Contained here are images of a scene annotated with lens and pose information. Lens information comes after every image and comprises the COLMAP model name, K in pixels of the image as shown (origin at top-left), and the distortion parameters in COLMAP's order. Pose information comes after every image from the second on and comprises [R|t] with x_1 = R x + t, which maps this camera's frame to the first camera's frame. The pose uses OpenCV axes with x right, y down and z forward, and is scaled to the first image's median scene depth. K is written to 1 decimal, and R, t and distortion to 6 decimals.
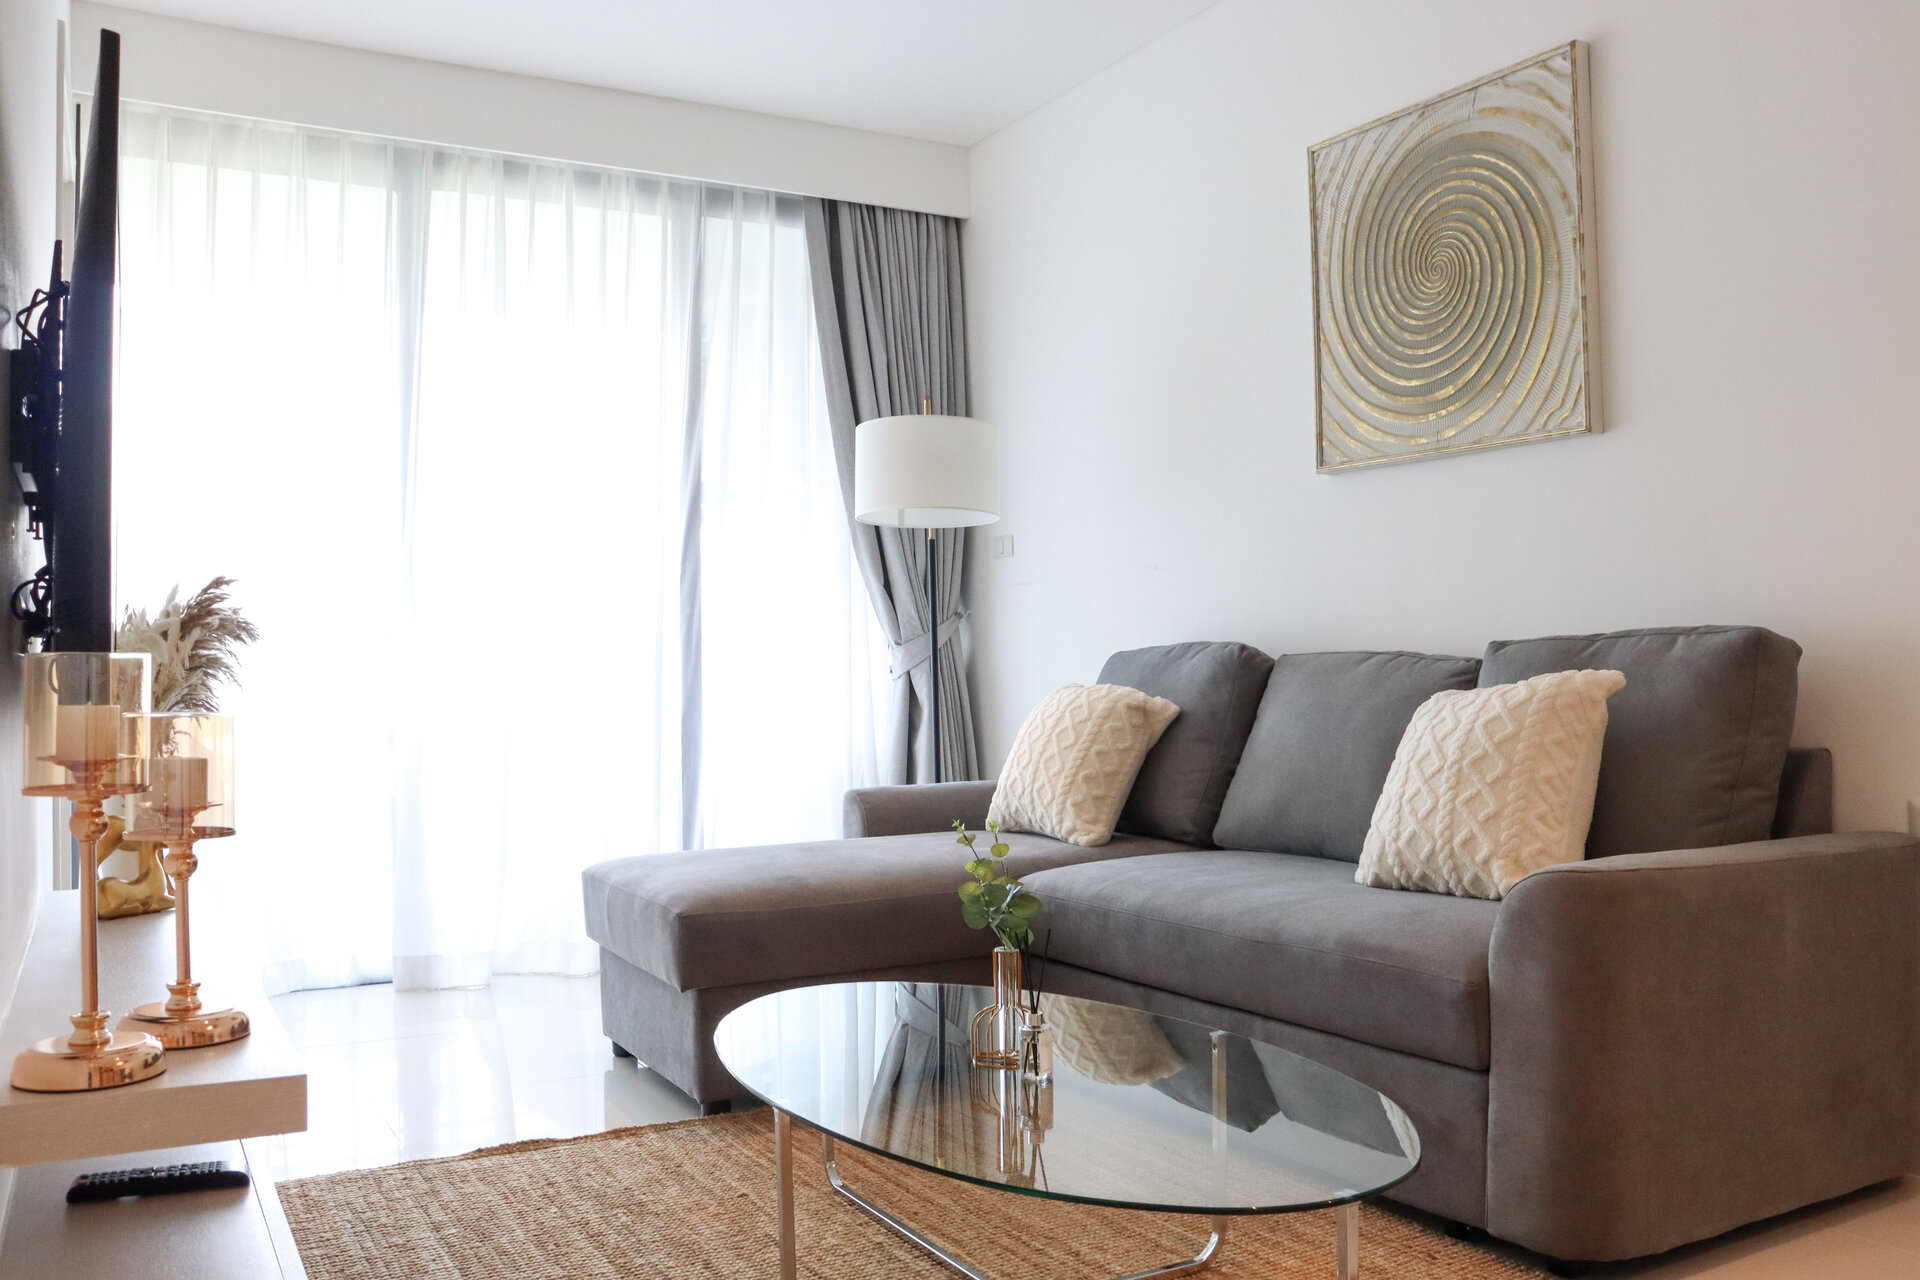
lens RADIAL K [[1586.2, 0, 974.7], [0, 1586.2, 642.5], [0, 0, 1]] dist [-0.173897, 0.159491]
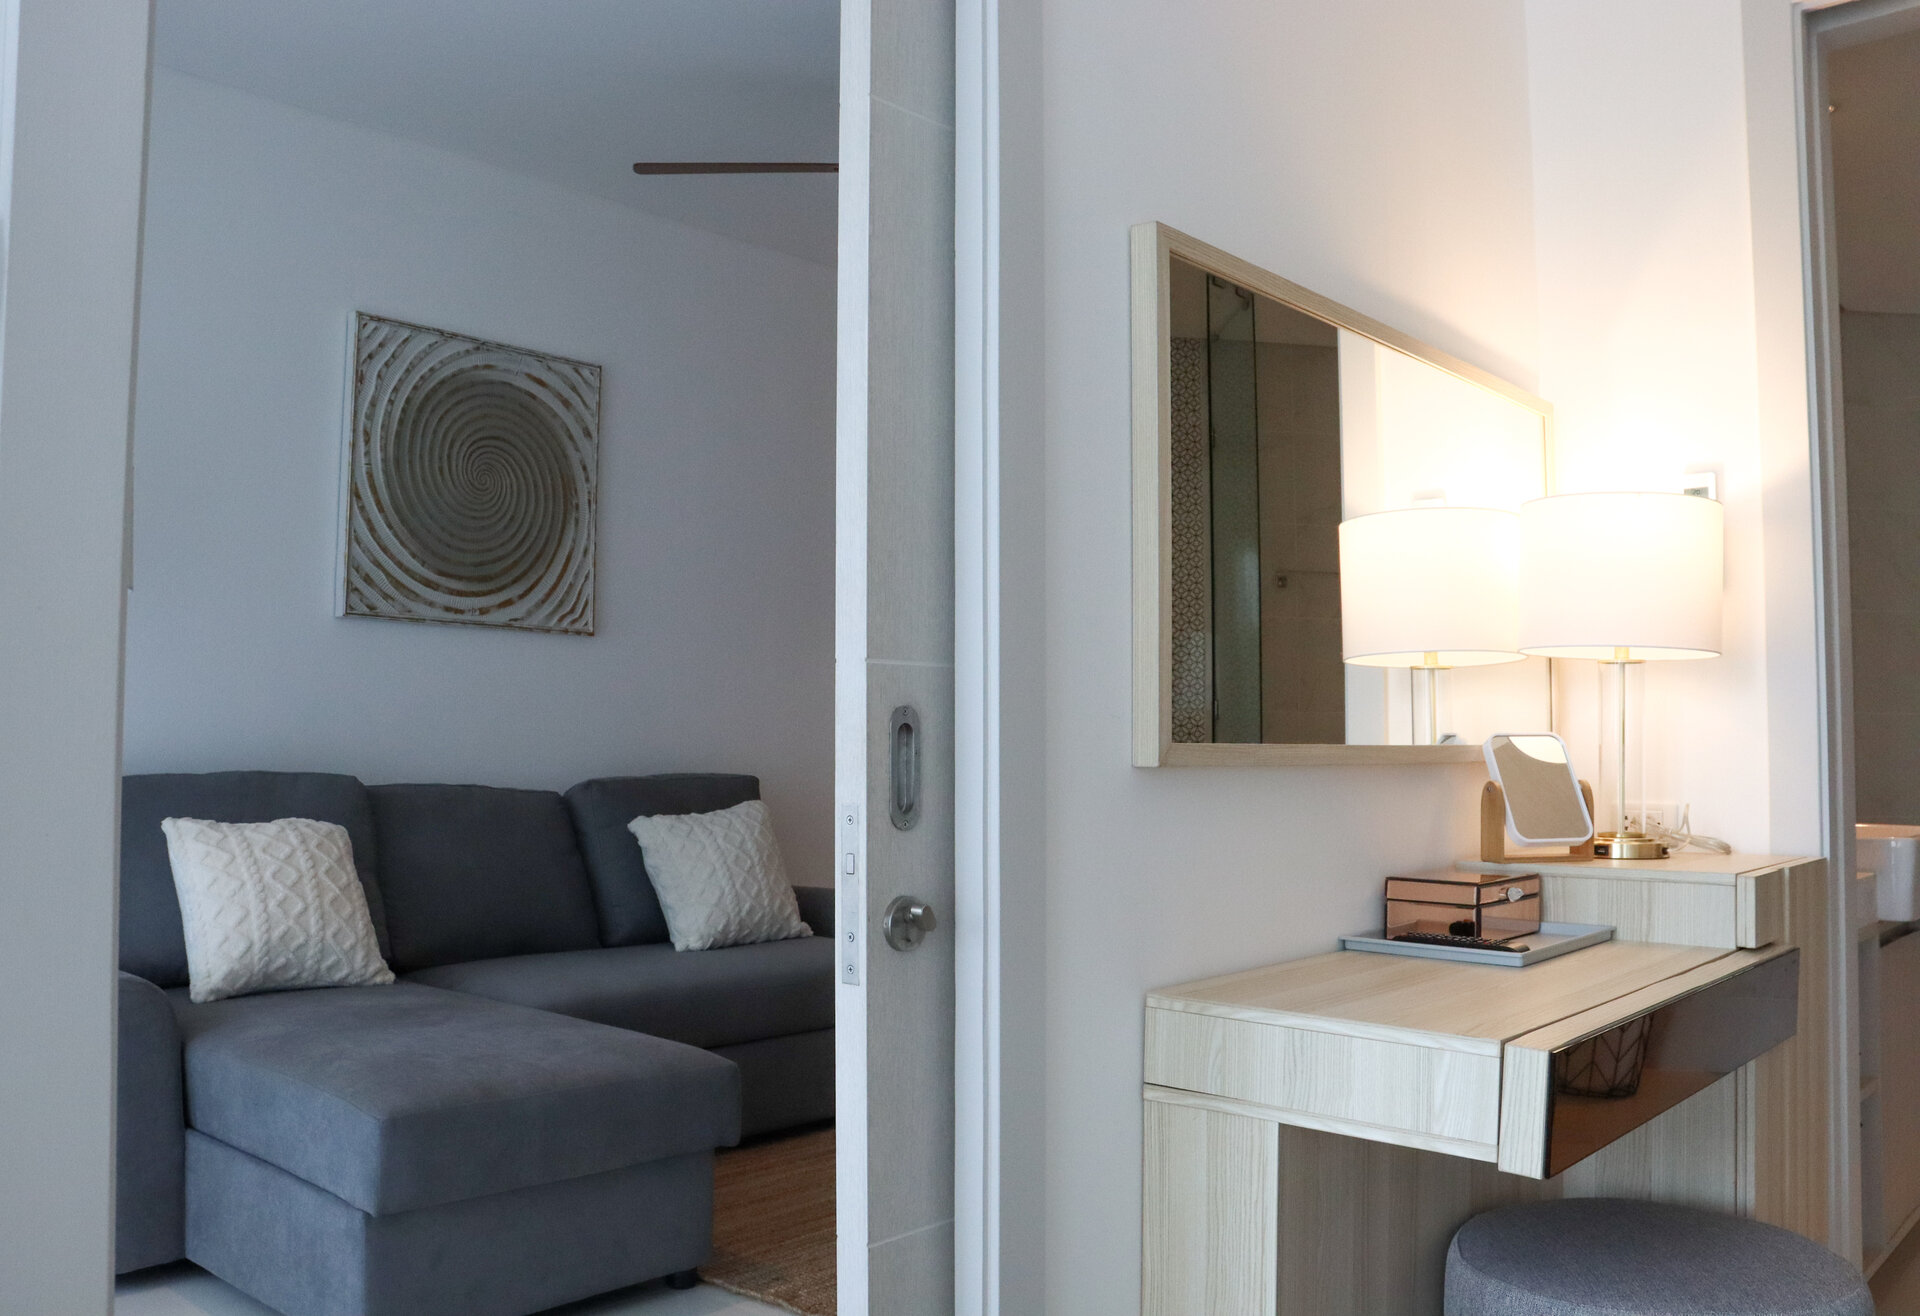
lens RADIAL K [[1621.0, 0, 944.1], [0, 1621.0, 660.6], [0, 0, 1]] dist [-0.162984, 0.126590]
pose [[-0.328669, 0.064072, 0.942269, -0.966709], [-0.021891, 0.996911, -0.075423, -0.004568], [-0.944191, -0.045416, -0.326252, 0.996305]]
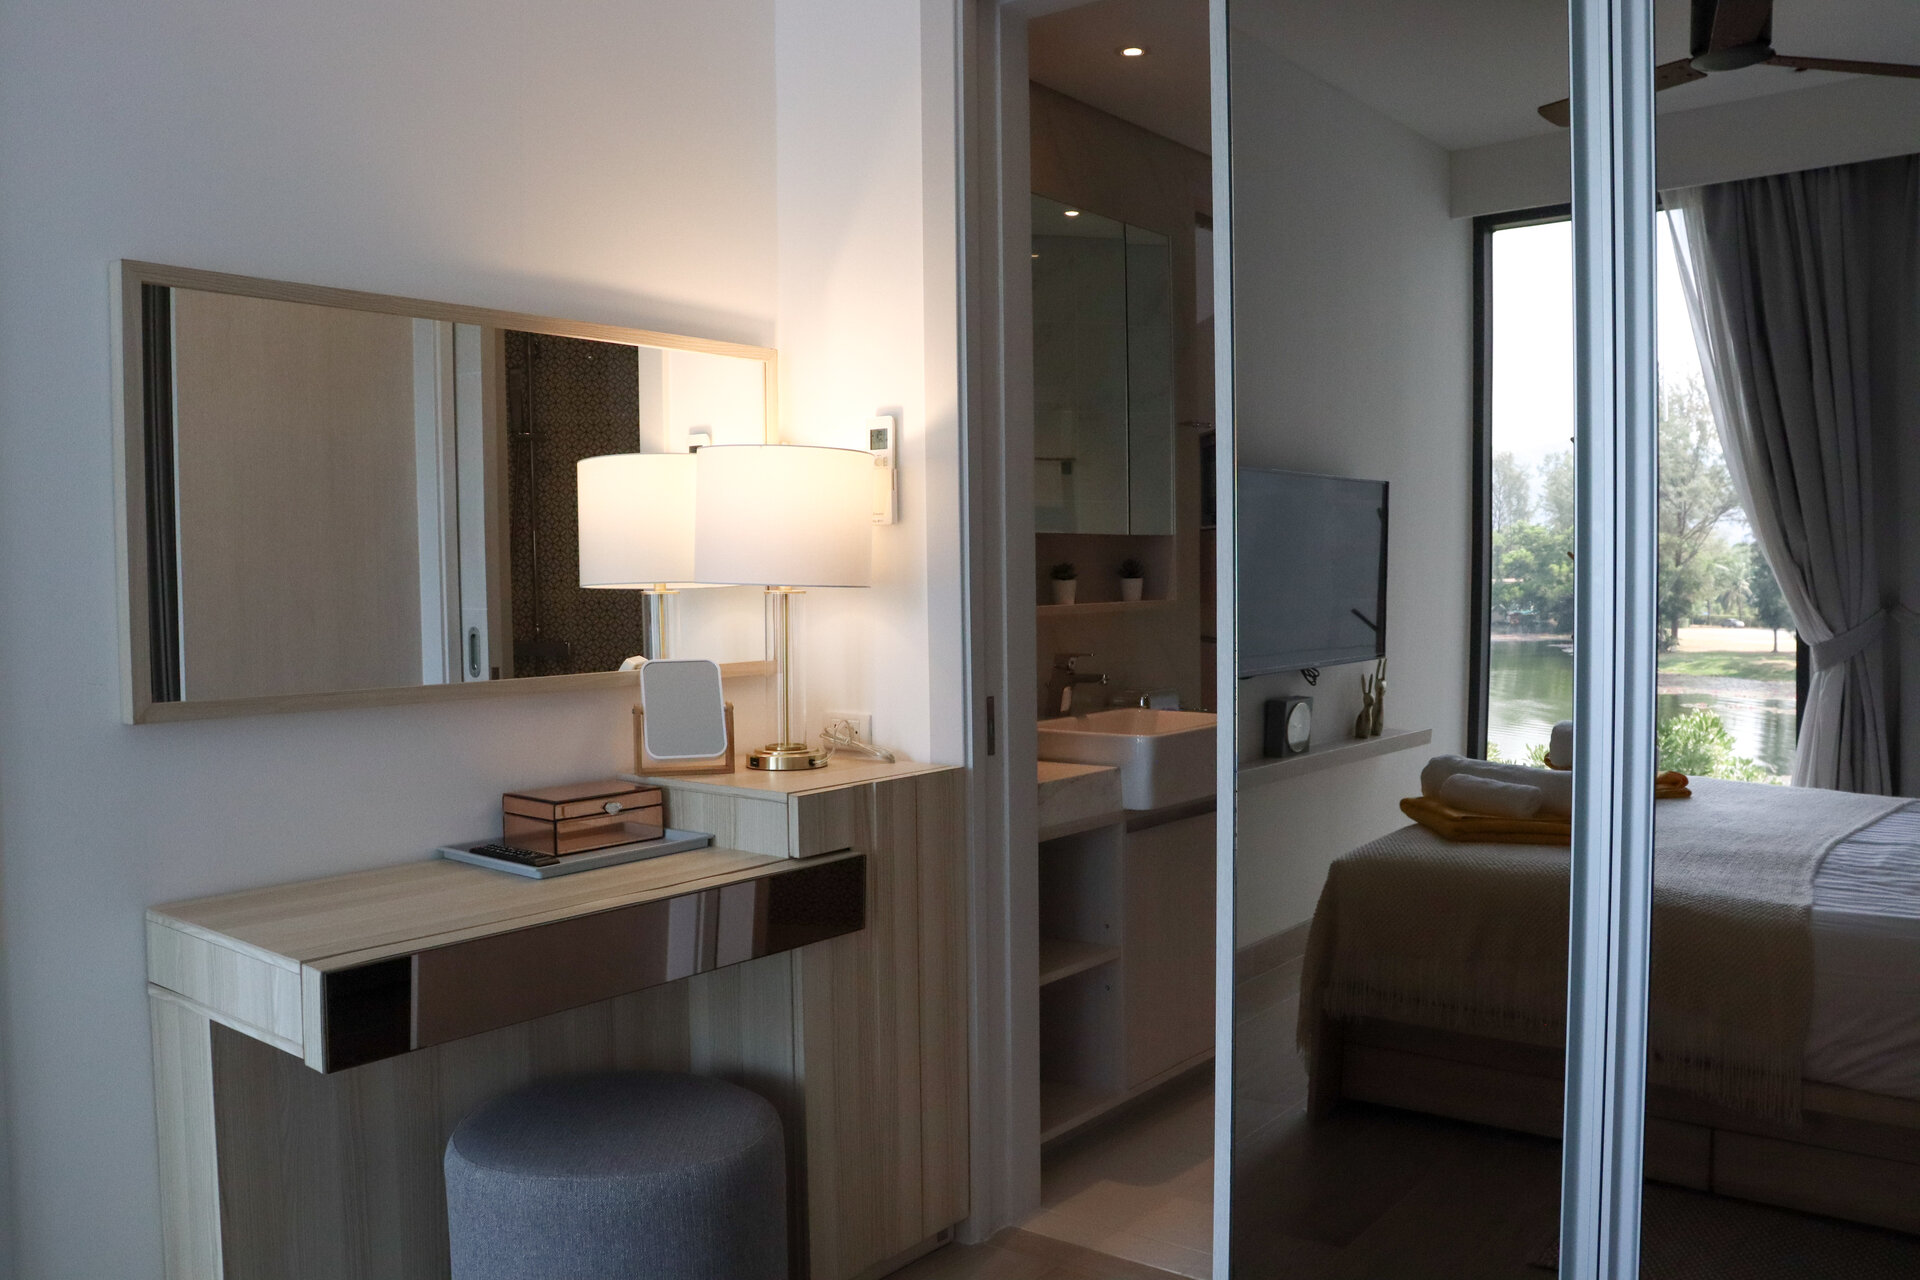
lens RADIAL K [[1586.2, 0, 974.7], [0, 1586.2, 642.5], [0, 0, 1]] dist [-0.173897, 0.159491]
pose [[-0.390721, -0.020924, 0.920271, -1.148982], [-0.006590, 0.999780, 0.019933, -0.051875], [-0.920486, 0.001723, -0.390773, 0.721049]]
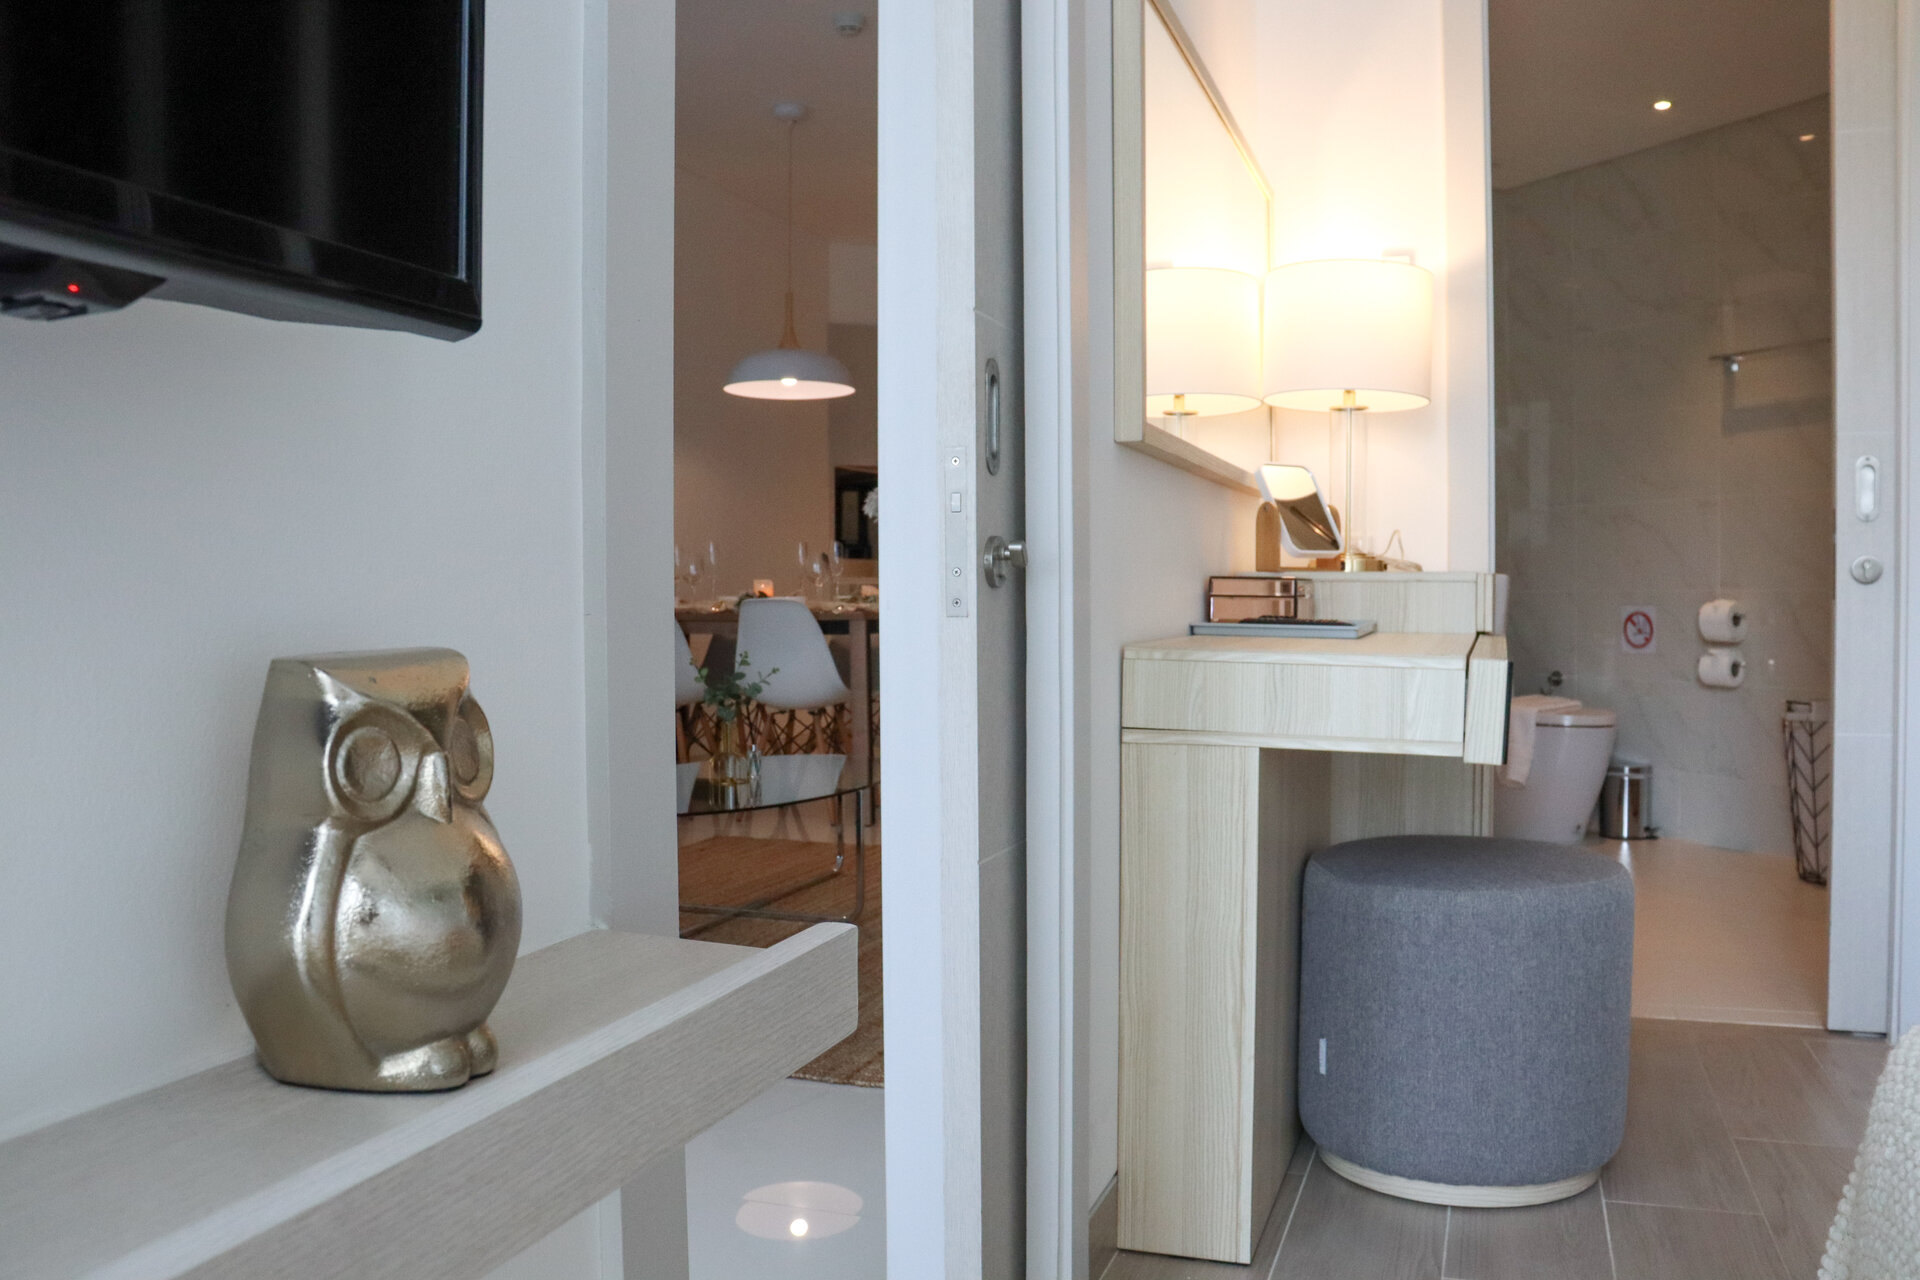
lens RADIAL K [[1574.1, 0, 972.1], [0, 1574.1, 642.9], [0, 0, 1]] dist [-0.173012, 0.150244]
pose [[-0.667713, -0.007899, 0.744377, -0.883960], [-0.004686, 0.999968, 0.006408, 0.051864], [-0.744404, 0.000791, -0.667729, 1.161806]]
